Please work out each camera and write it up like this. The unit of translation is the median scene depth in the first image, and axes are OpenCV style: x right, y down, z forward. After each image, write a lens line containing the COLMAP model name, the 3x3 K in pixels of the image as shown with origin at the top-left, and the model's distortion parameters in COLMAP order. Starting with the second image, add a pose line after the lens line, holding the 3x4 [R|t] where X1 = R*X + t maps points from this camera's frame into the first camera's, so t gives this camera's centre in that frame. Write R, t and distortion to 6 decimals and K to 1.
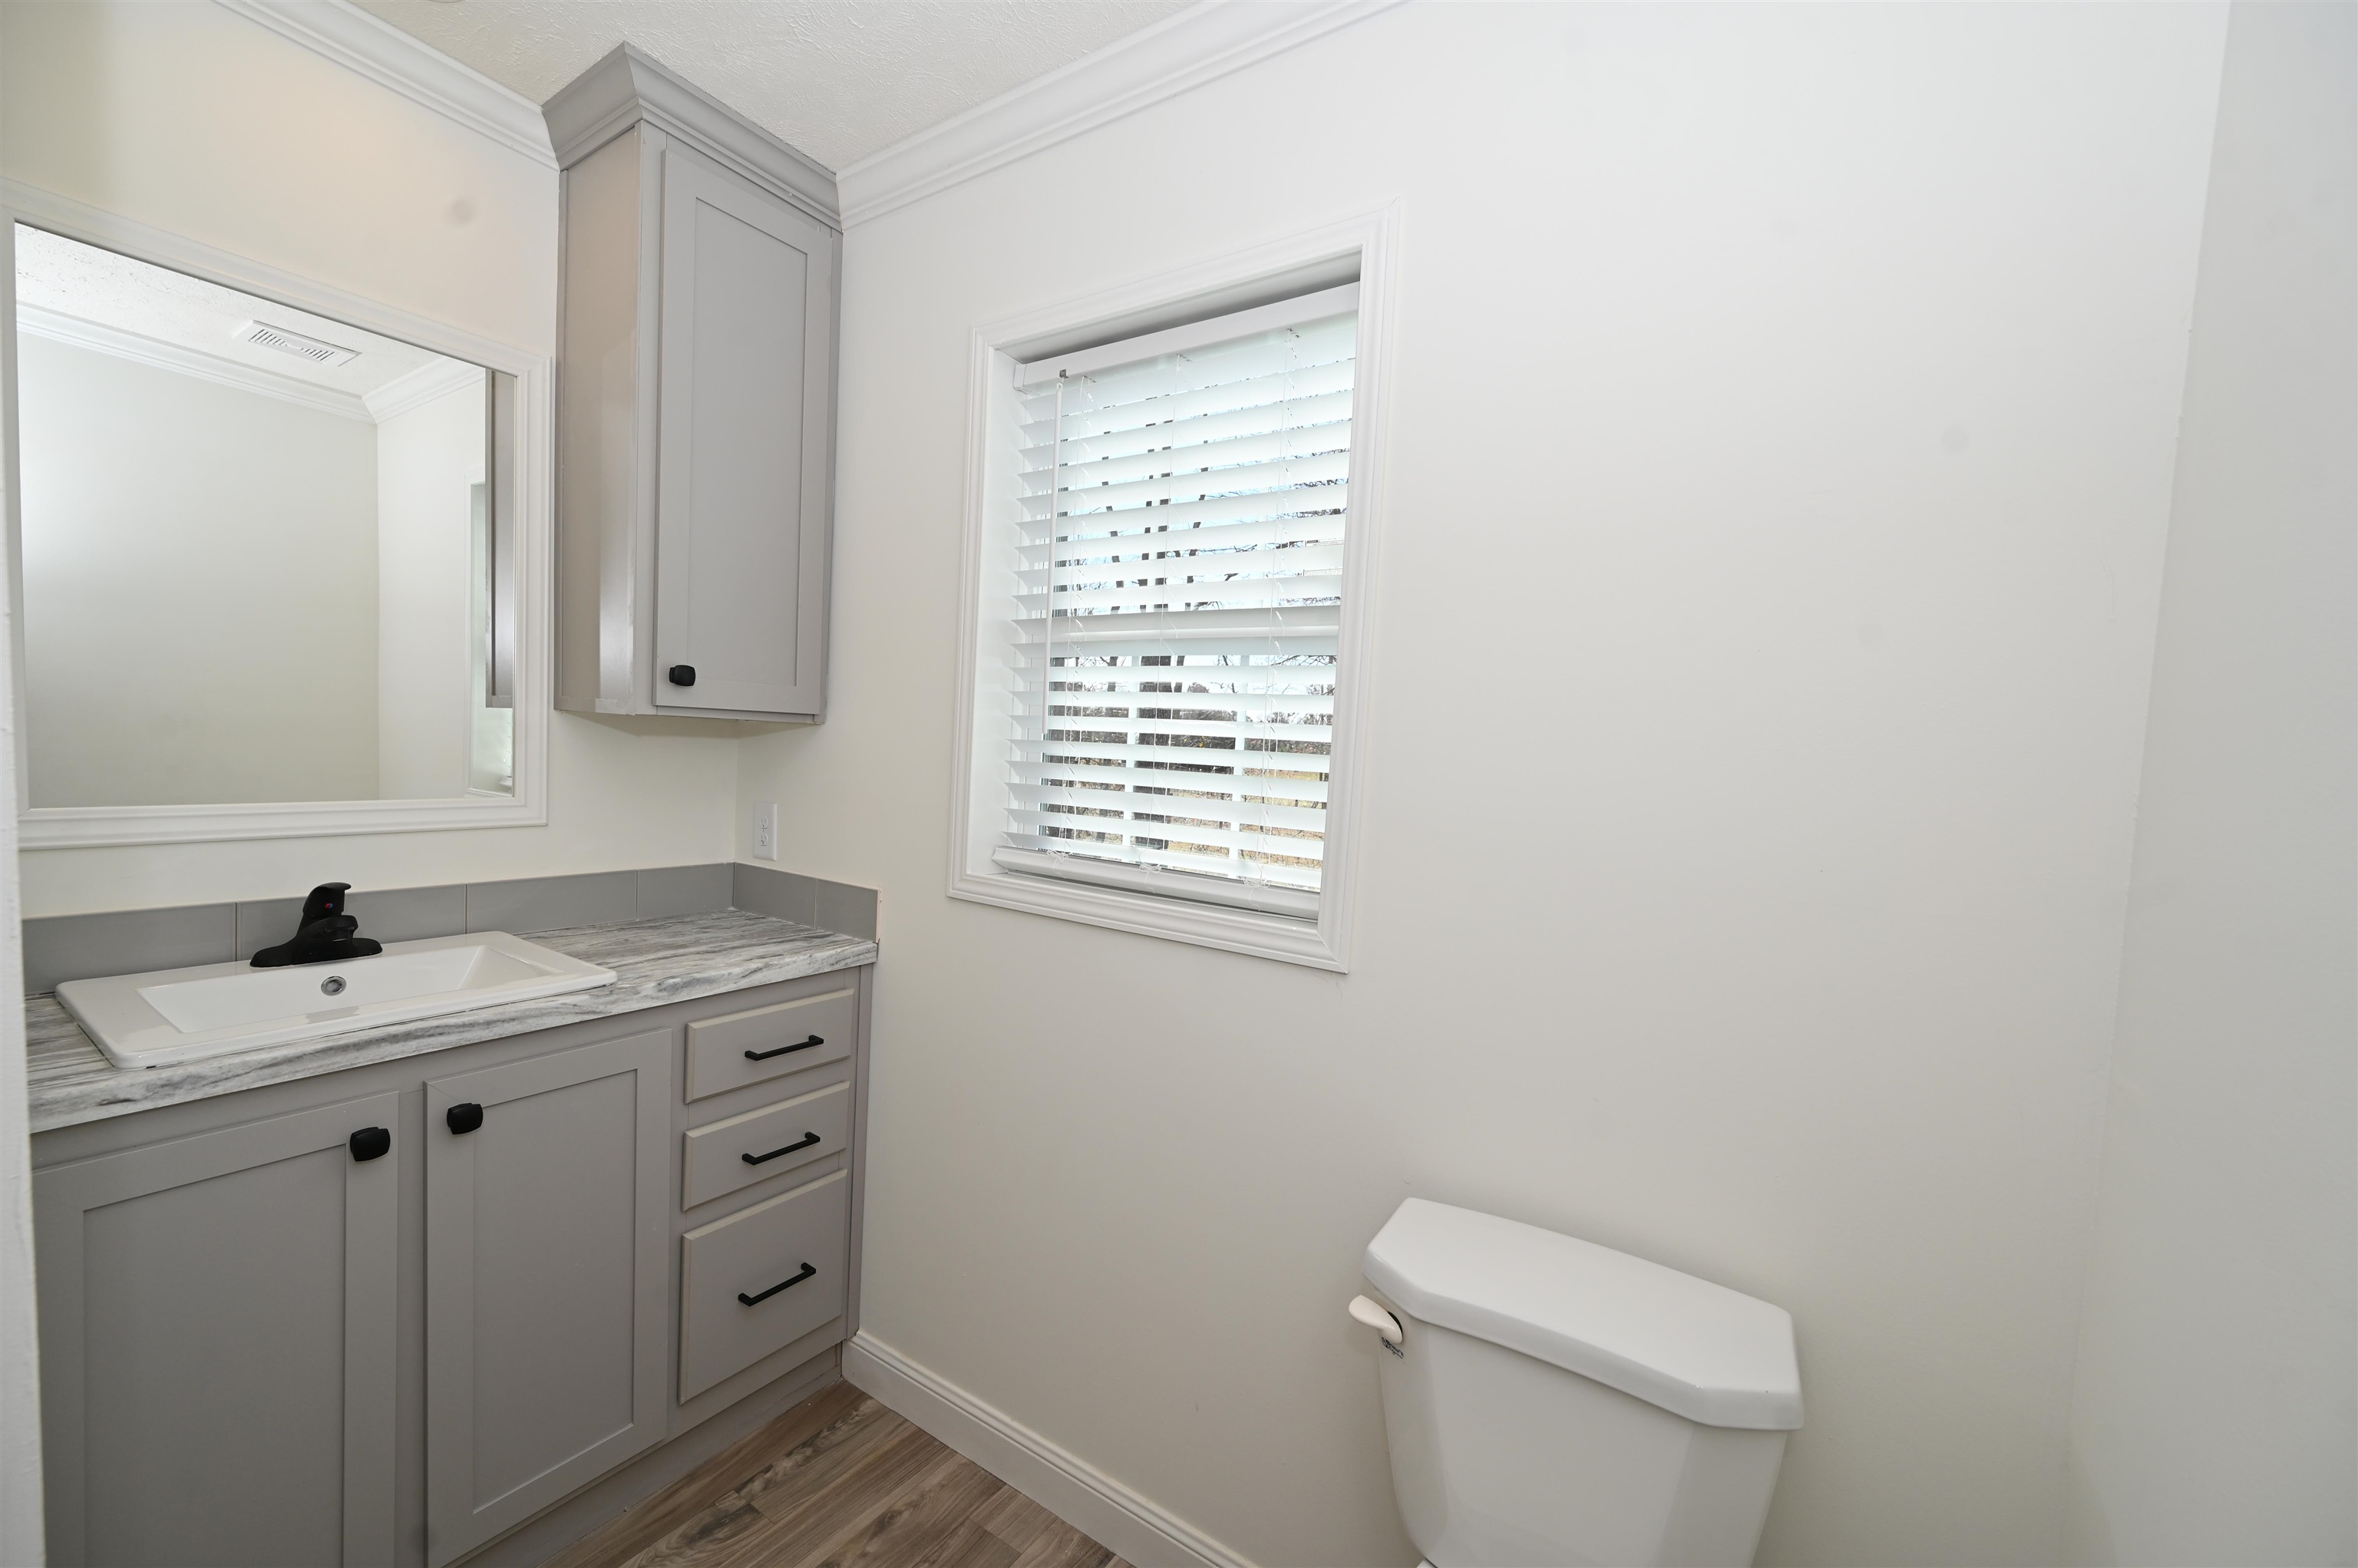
lens RADIAL K [[928.2, 0, 1166.7], [0, 928.2, 800.6], [0, 0, 1]] dist [0.003755, -0.000665]
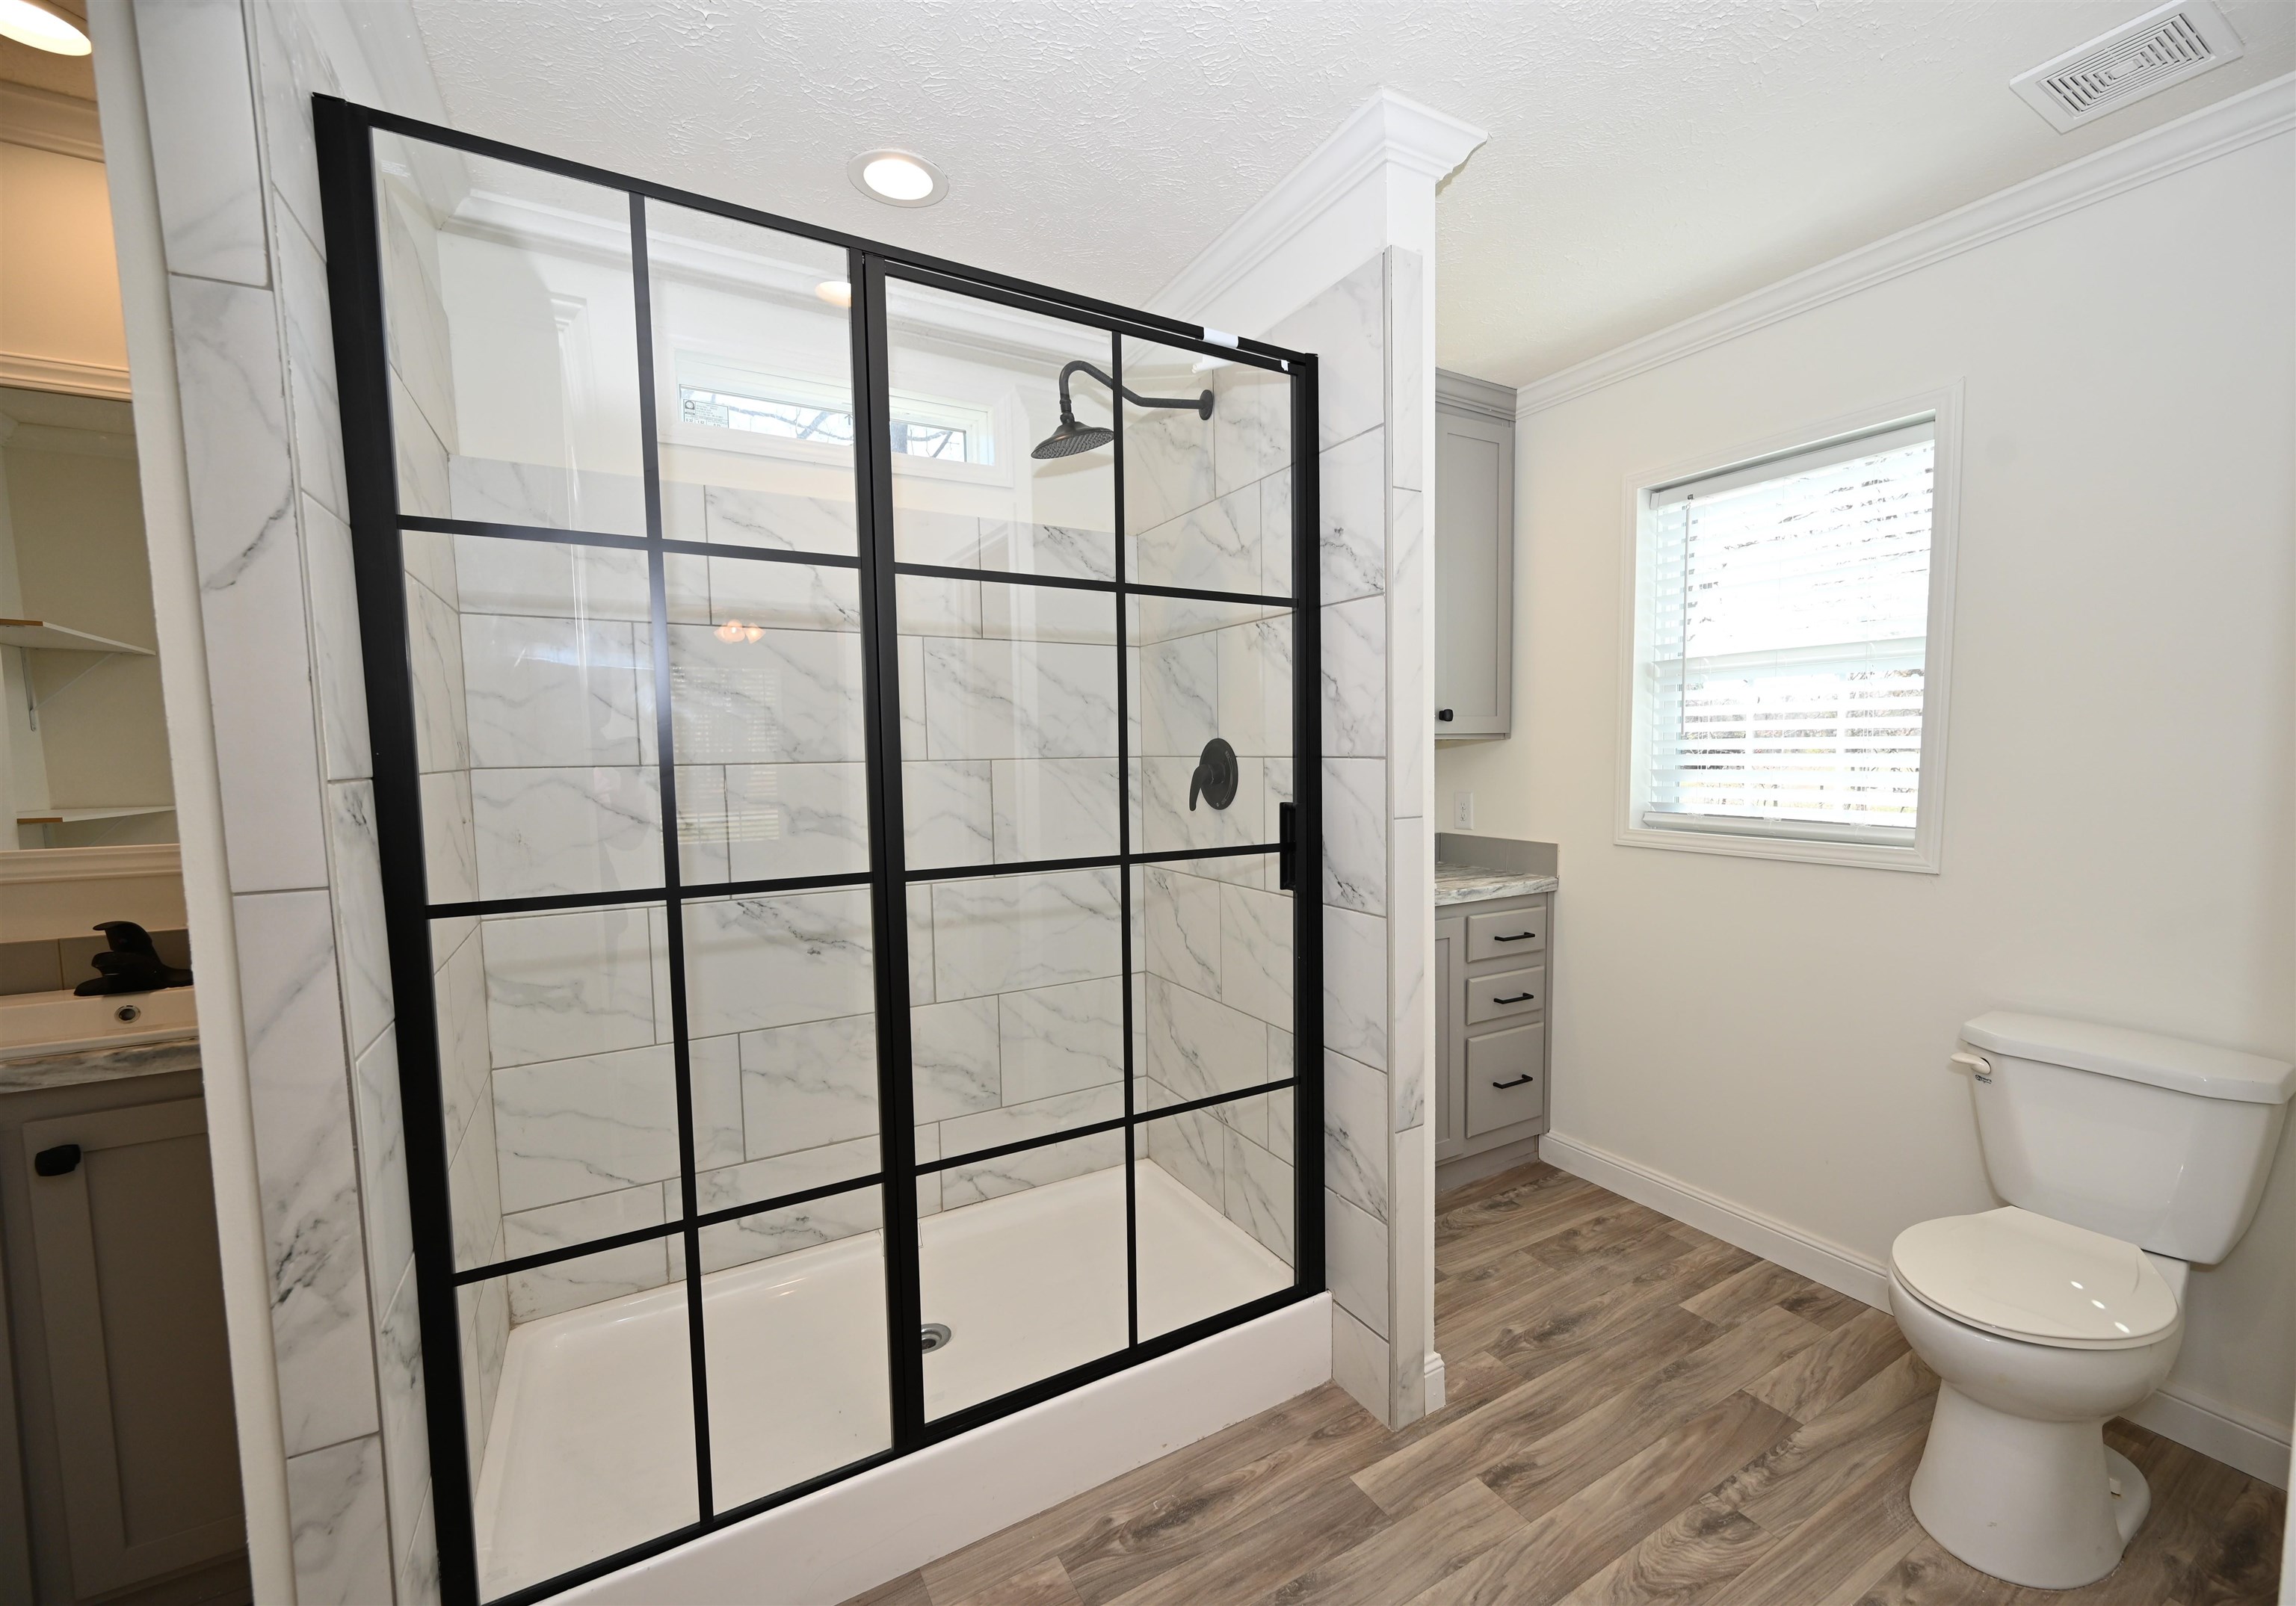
lens RADIAL K [[946.7, 0, 1208.3], [0, 946.7, 817.6], [0, 0, 1]] dist [-0.005881, 0.001656]
pose [[0.909034, -0.030659, -0.415594, -0.202008], [0.033117, 0.999451, -0.001293, 0.039643], [0.415405, -0.012588, 0.909549, -0.744412]]
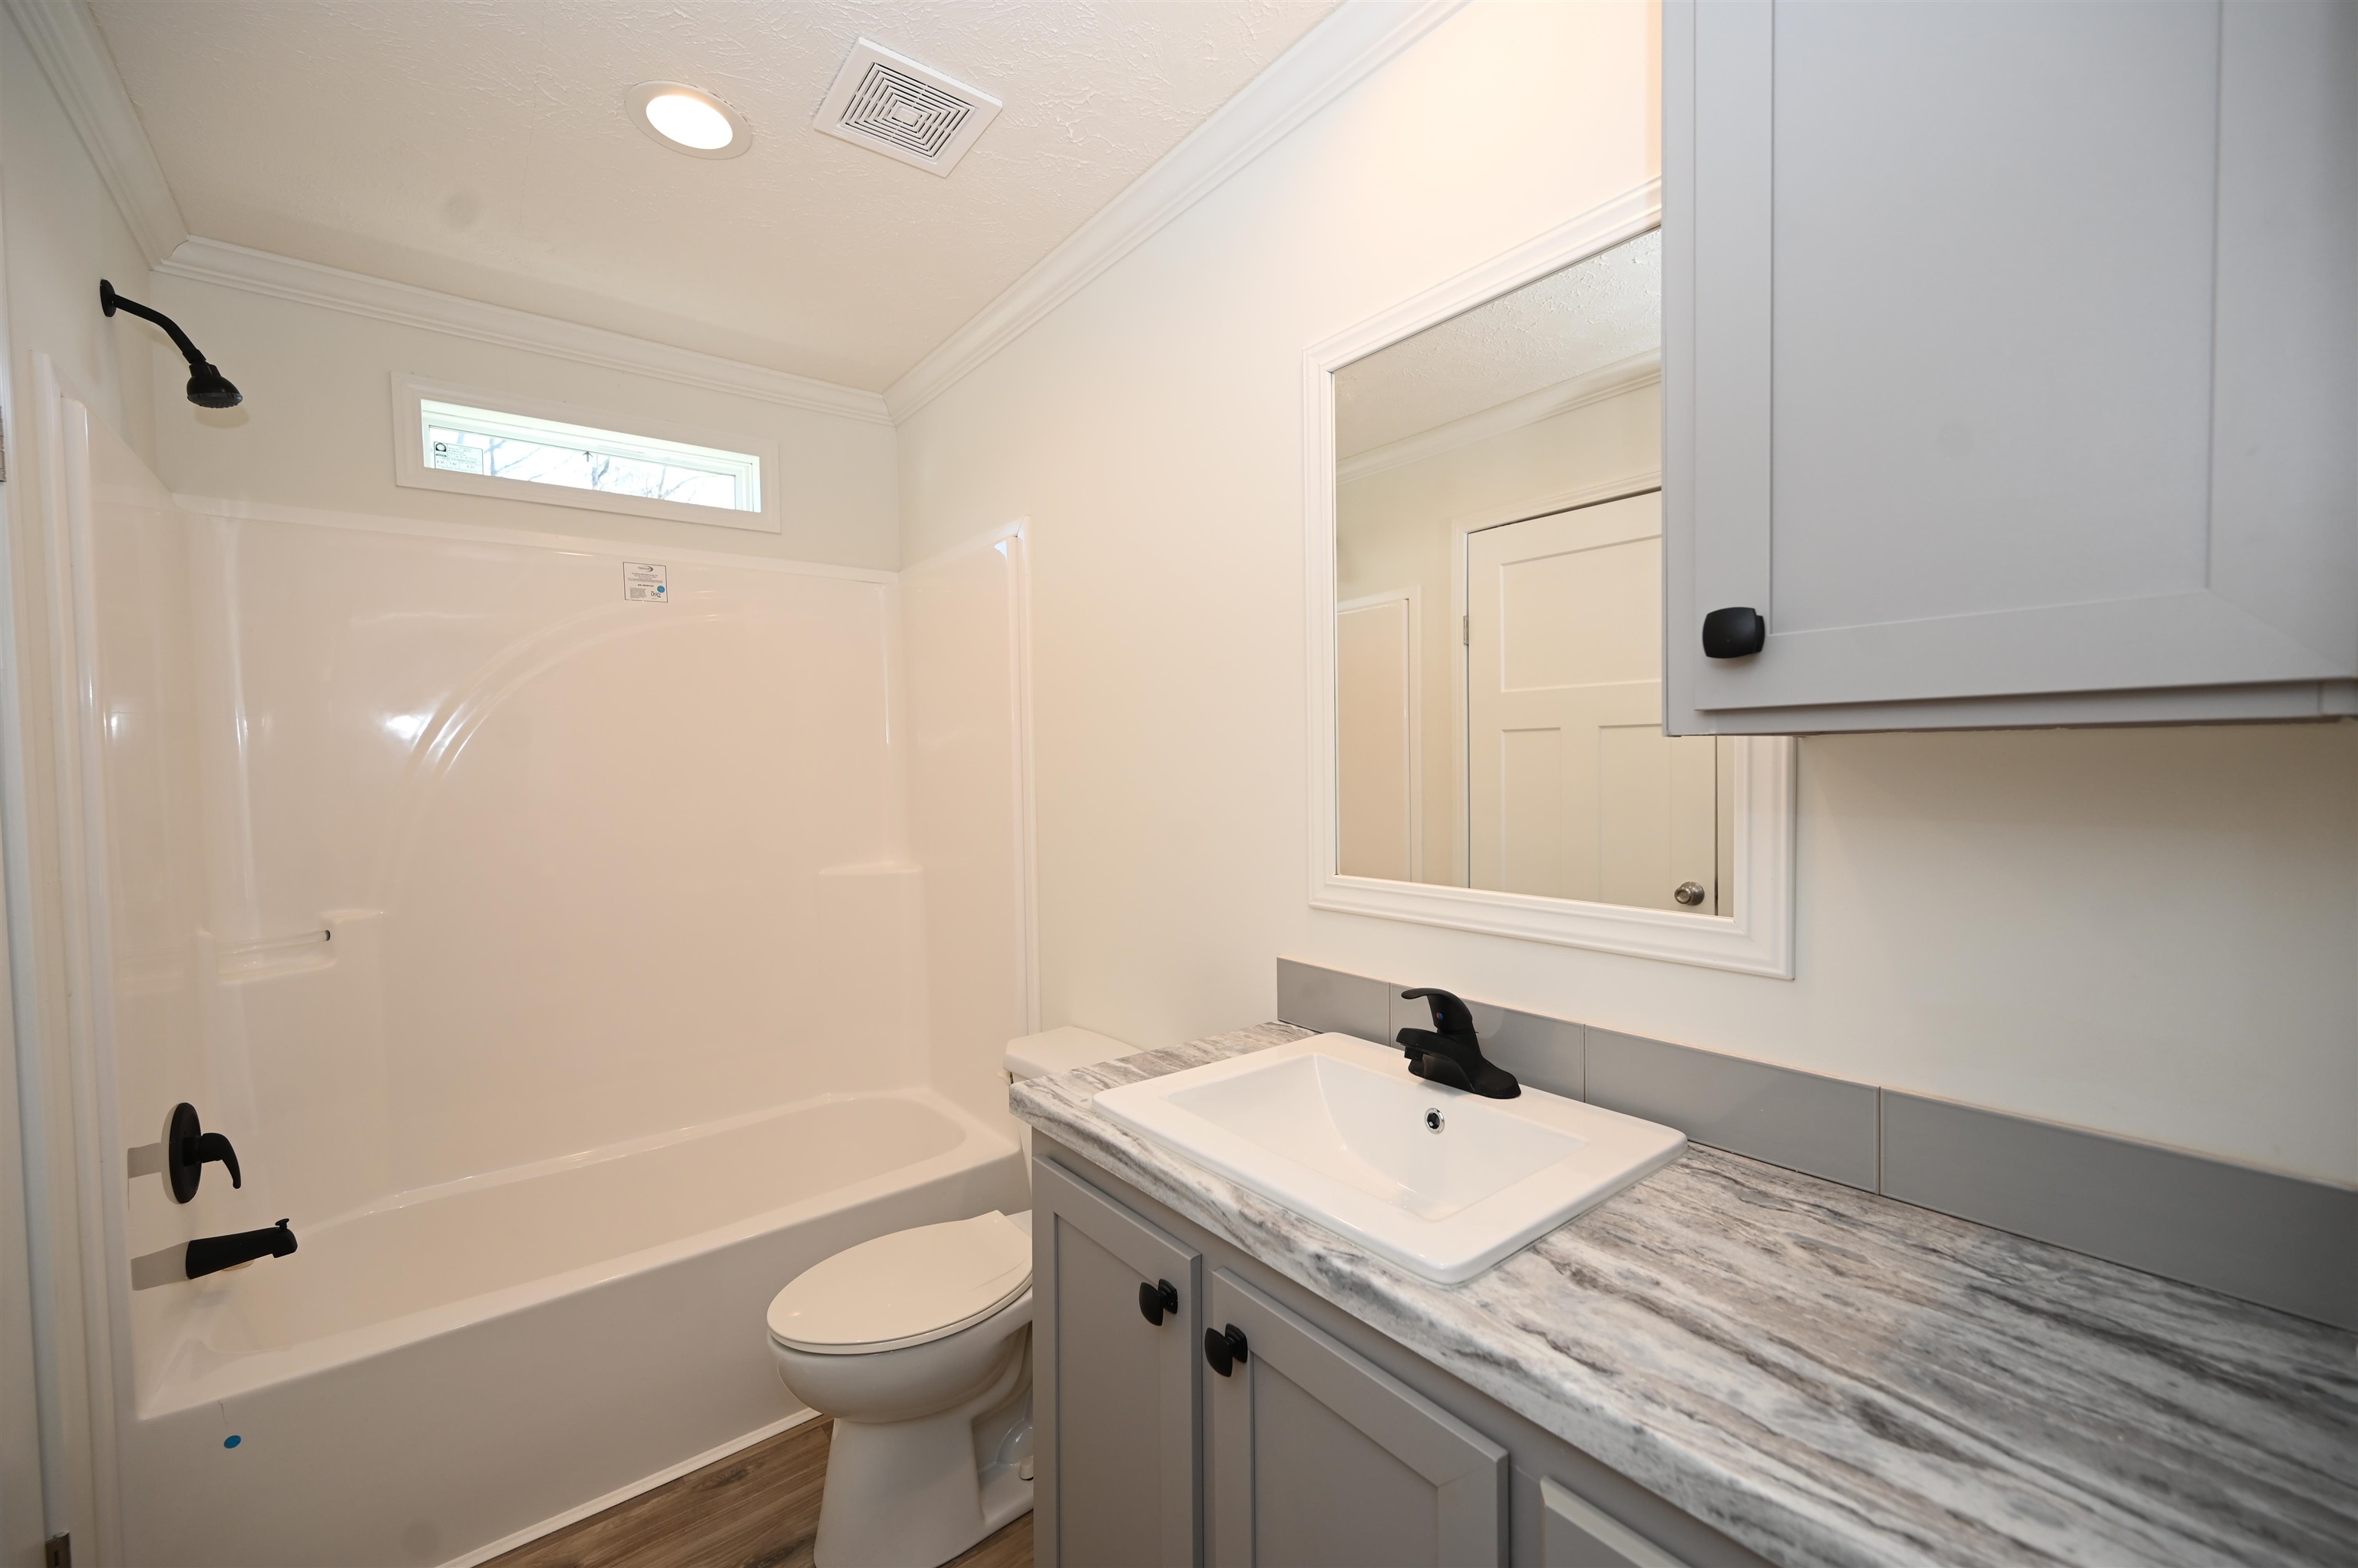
lens RADIAL K [[928.2, 0, 1179.5], [0, 928.2, 792.4], [0, 0, 1]] dist [0.003755, -0.000665]
pose [[-0.291573, -0.047932, -0.955347, 0.014337], [-0.067122, 0.997307, -0.029552, -0.085073], [0.954191, 0.055509, -0.294005, 1.723424]]
